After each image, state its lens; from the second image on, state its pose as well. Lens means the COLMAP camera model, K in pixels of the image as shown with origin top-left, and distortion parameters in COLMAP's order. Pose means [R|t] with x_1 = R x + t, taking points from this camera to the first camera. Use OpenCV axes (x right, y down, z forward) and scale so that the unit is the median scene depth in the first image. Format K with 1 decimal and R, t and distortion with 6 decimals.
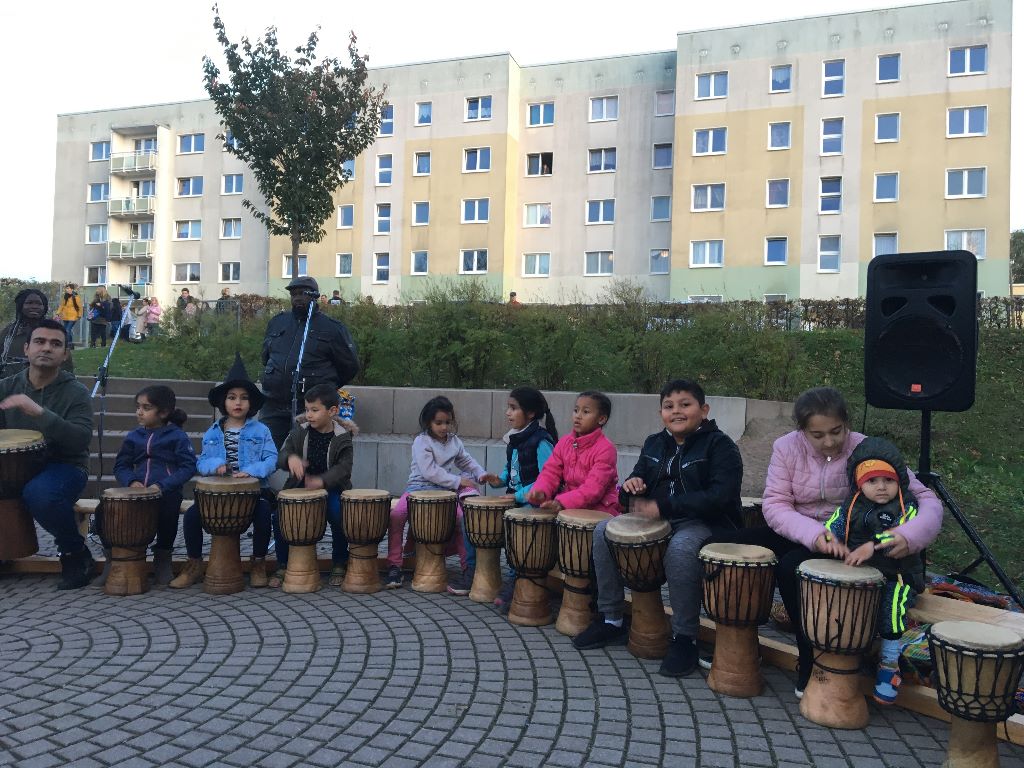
lens RADIAL K [[861.9, 0, 512.0], [0, 861.9, 384.0], [0, 0, 1]] dist [0.104815, -0.170763]
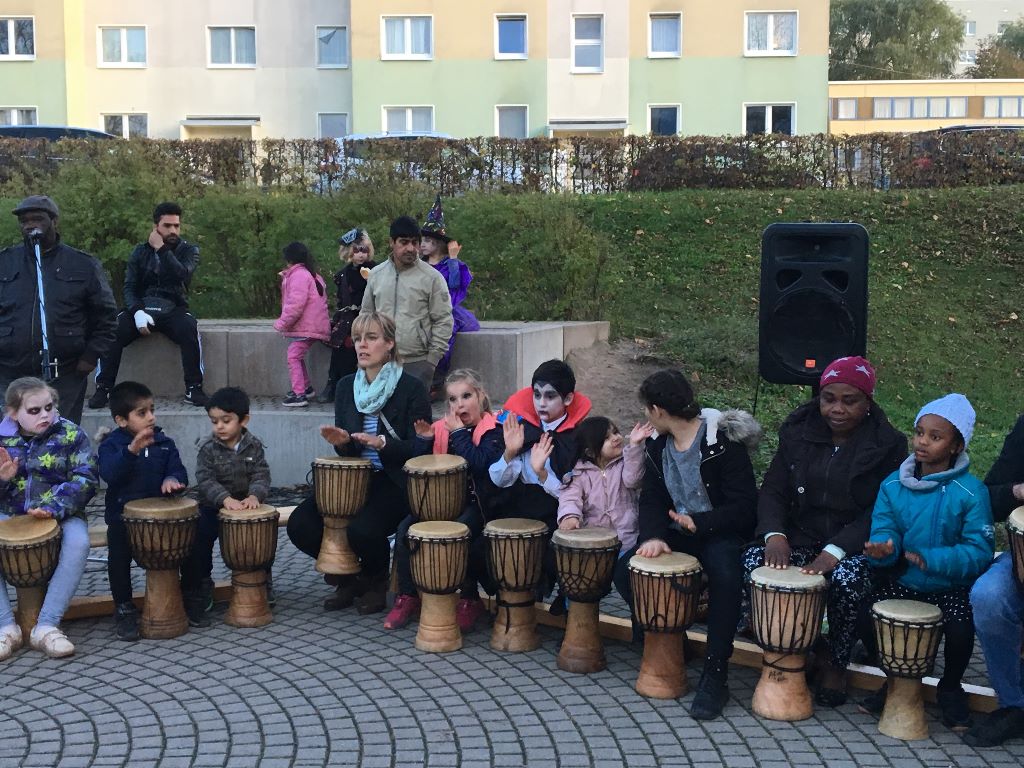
lens RADIAL K [[1433.1, 0, 512.0], [0, 1433.1, 384.0], [0, 0, 1]] dist [0.167157, -0.380701]
pose [[0.951629, -0.055885, 0.302125, -0.409133], [0.022750, 0.993436, 0.112101, -0.192654], [-0.306407, -0.099805, 0.946654, -0.506069]]
